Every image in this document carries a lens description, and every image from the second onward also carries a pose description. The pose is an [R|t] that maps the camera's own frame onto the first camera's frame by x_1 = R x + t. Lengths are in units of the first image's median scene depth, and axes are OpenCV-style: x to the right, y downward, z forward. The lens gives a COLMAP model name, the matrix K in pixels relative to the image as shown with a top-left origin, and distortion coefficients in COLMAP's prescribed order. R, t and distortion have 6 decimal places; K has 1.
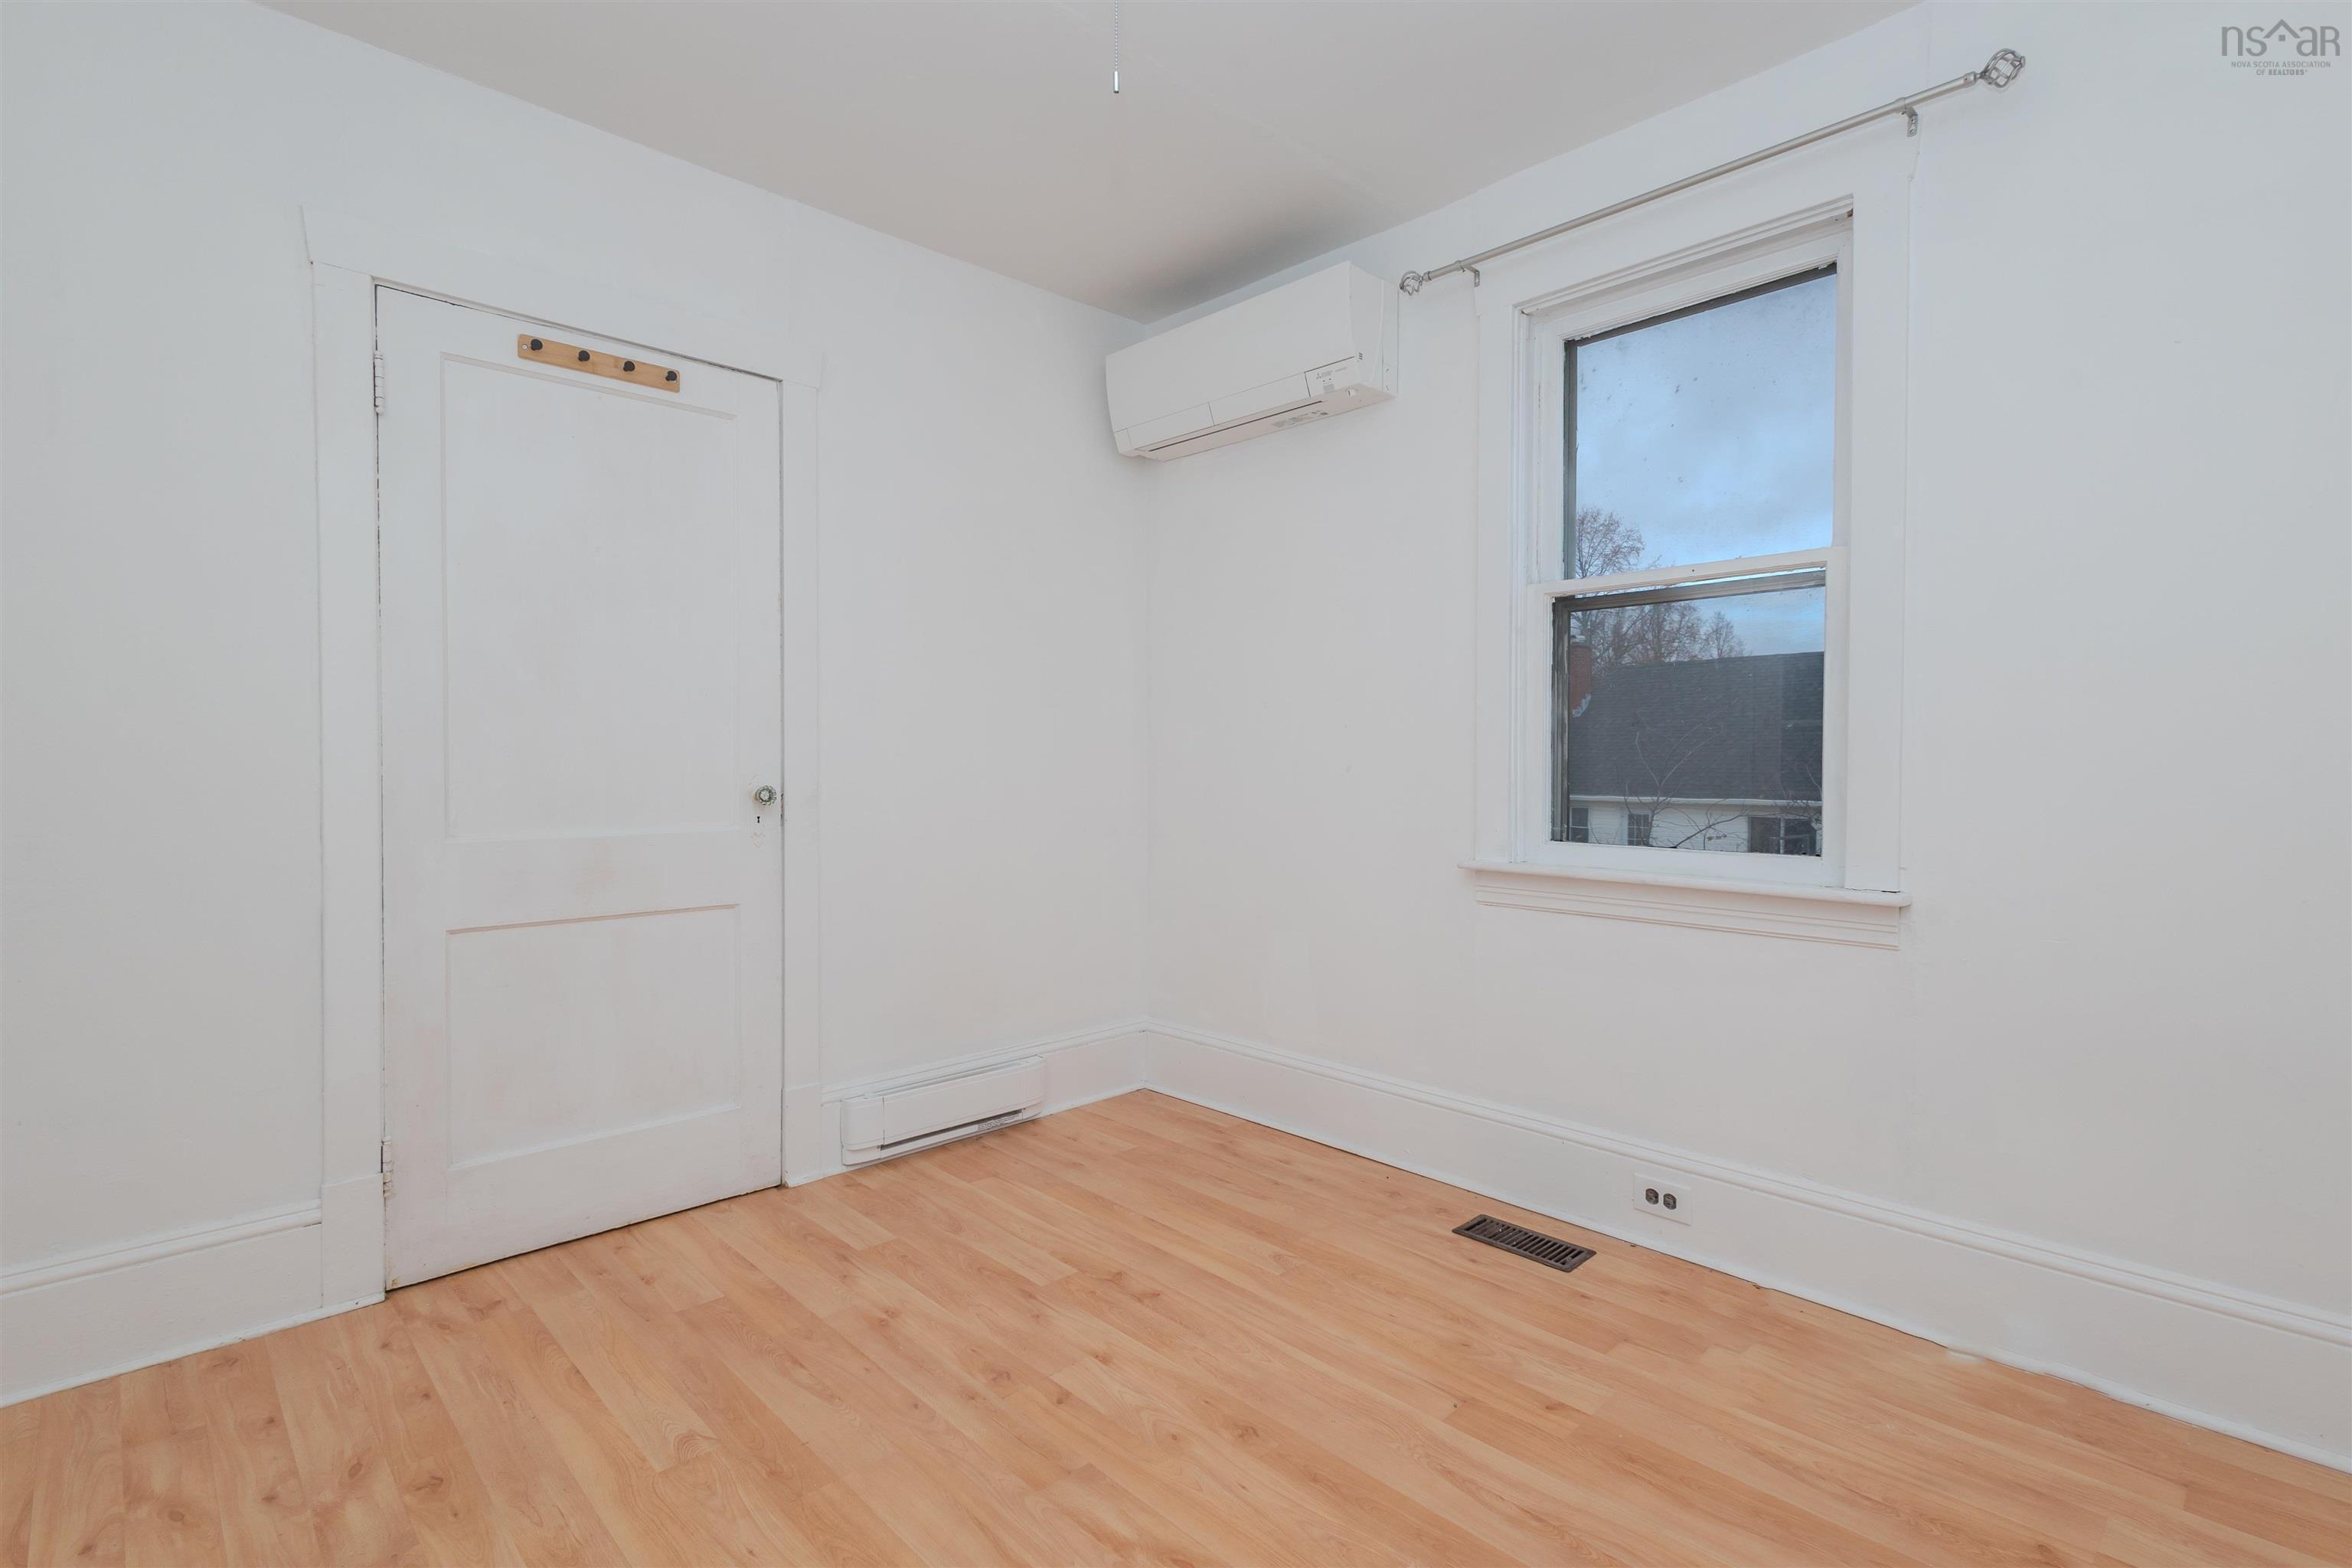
lens RADIAL K [[1092.4, 0, 1192.2], [0, 1092.4, 776.5], [0, 0, 1]] dist [-0.001338, -0.000200]
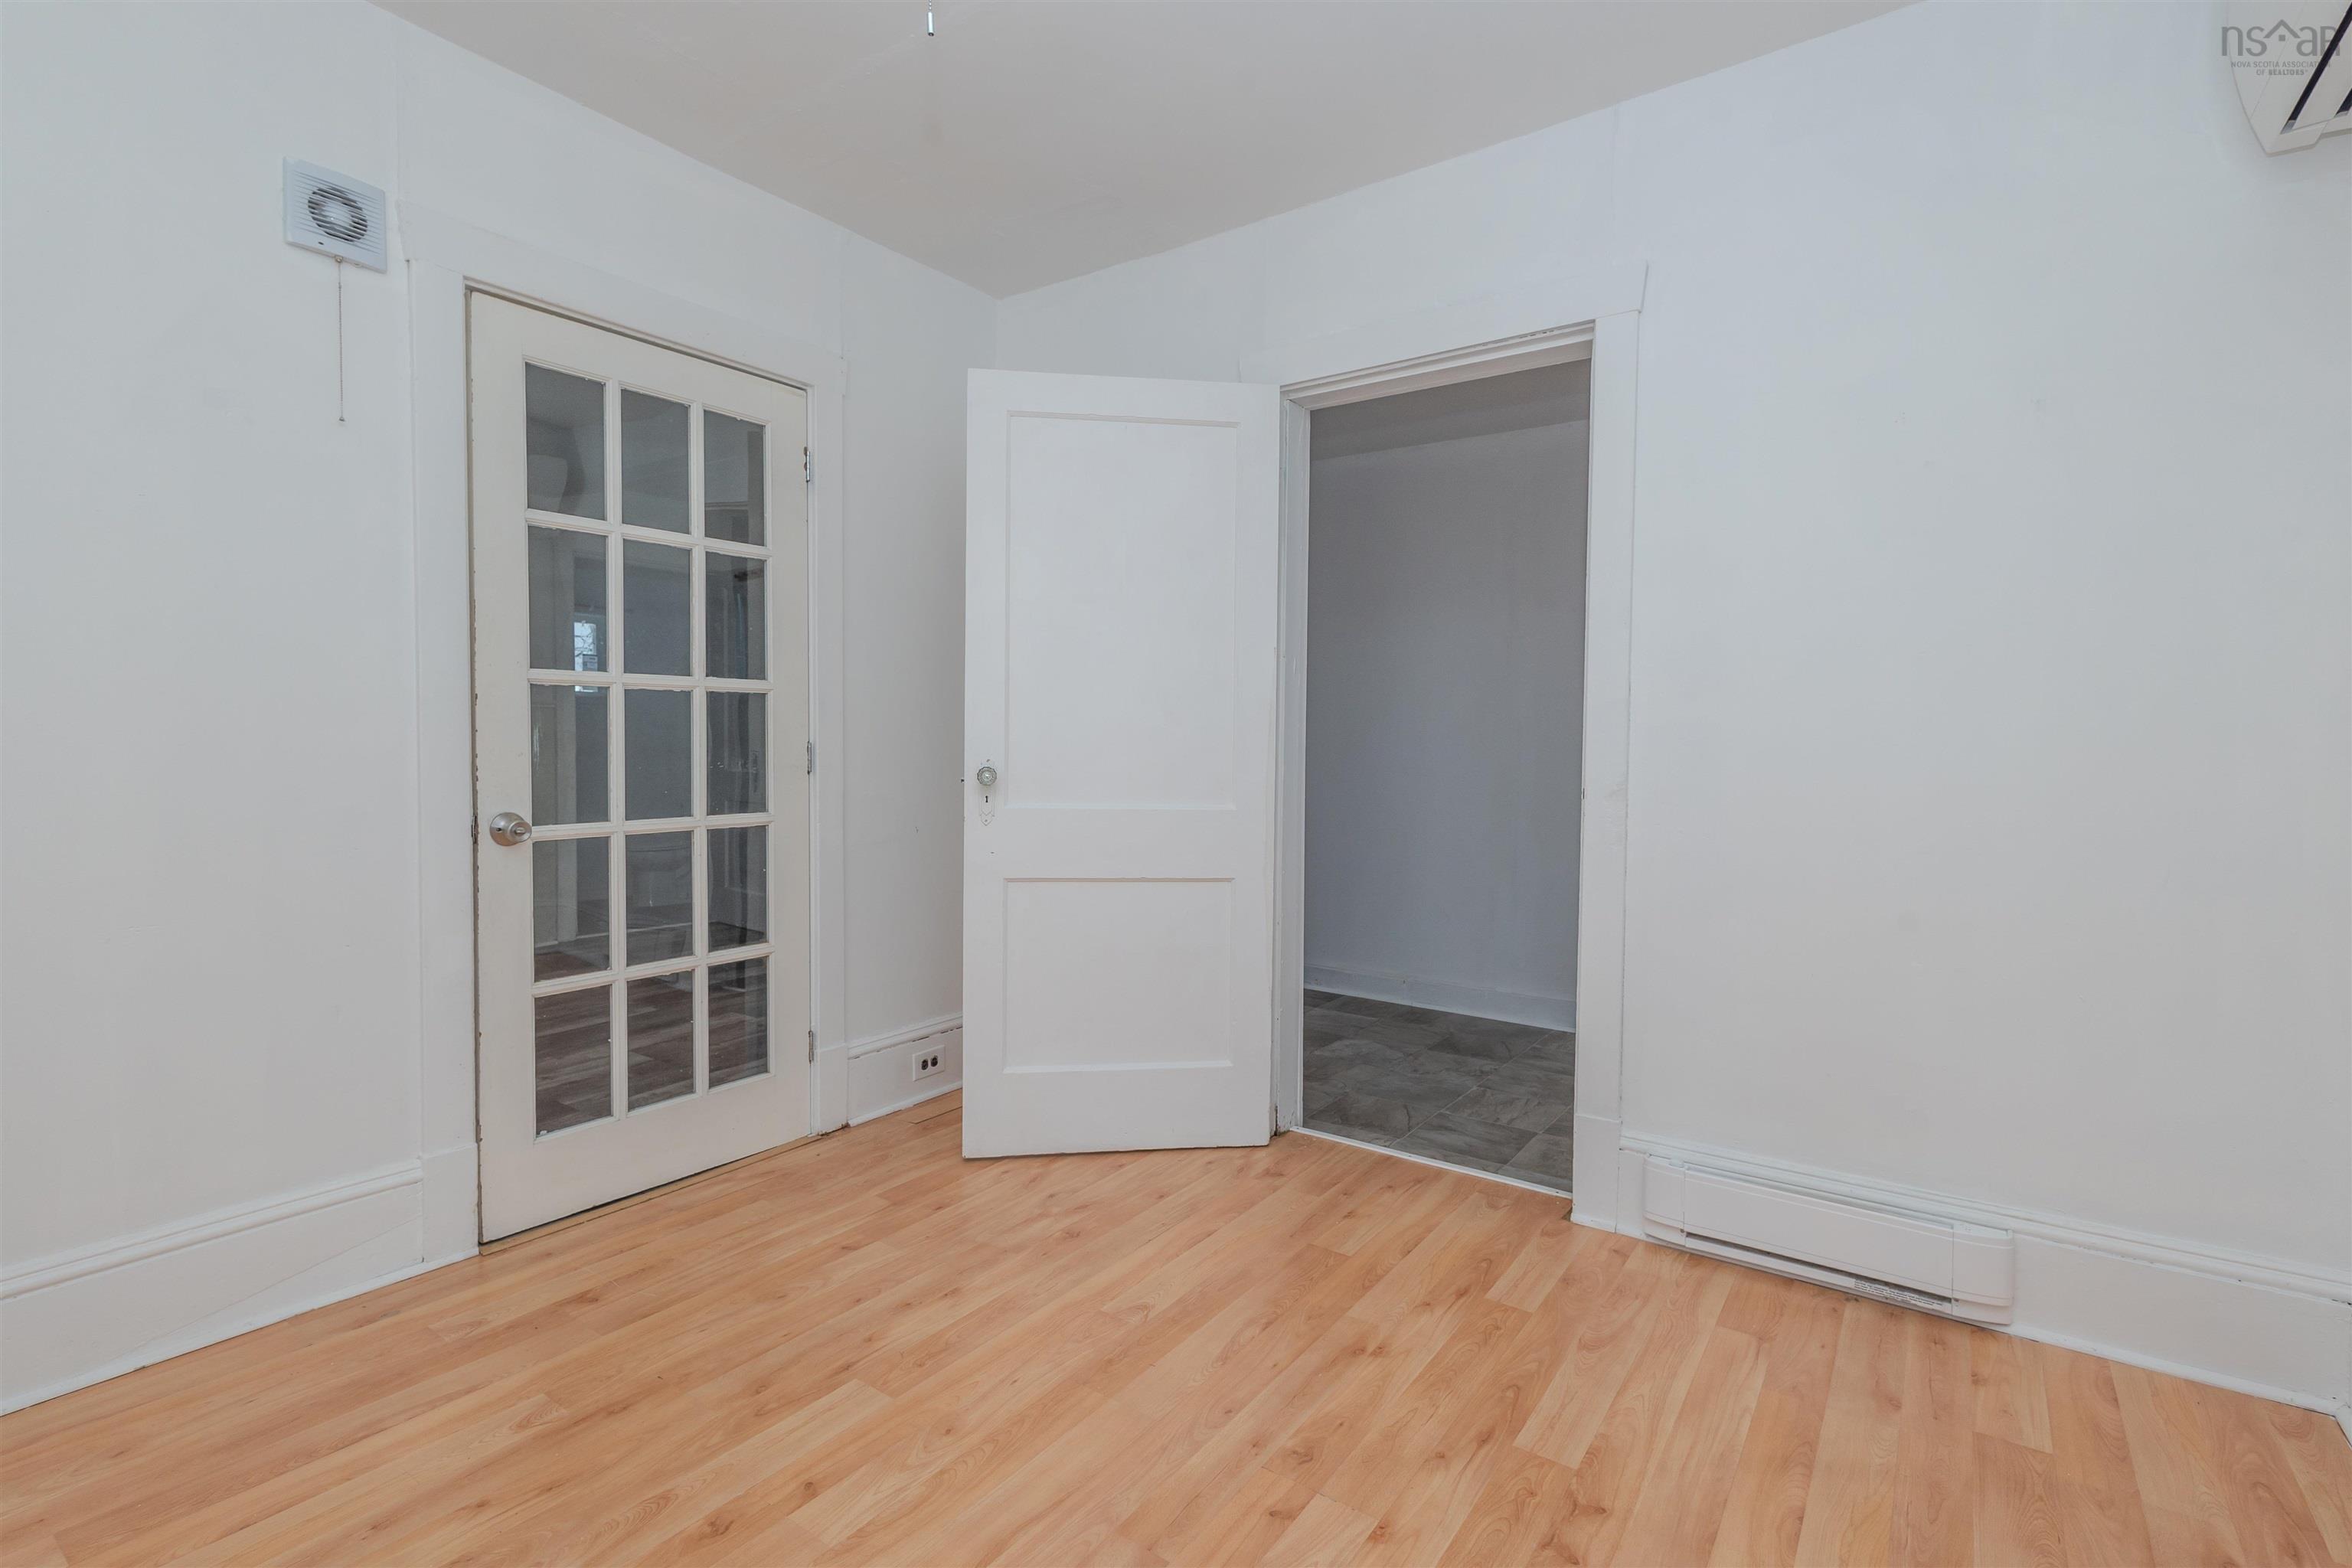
lens RADIAL K [[1092.4, 0, 1192.2], [0, 1092.4, 776.5], [0, 0, 1]] dist [-0.001338, -0.000200]
pose [[0.172513, 0.027485, -0.984624, 0.501514], [-0.022577, 0.999458, 0.023943, -0.005087], [0.984748, 0.018099, 0.173040, 0.587062]]
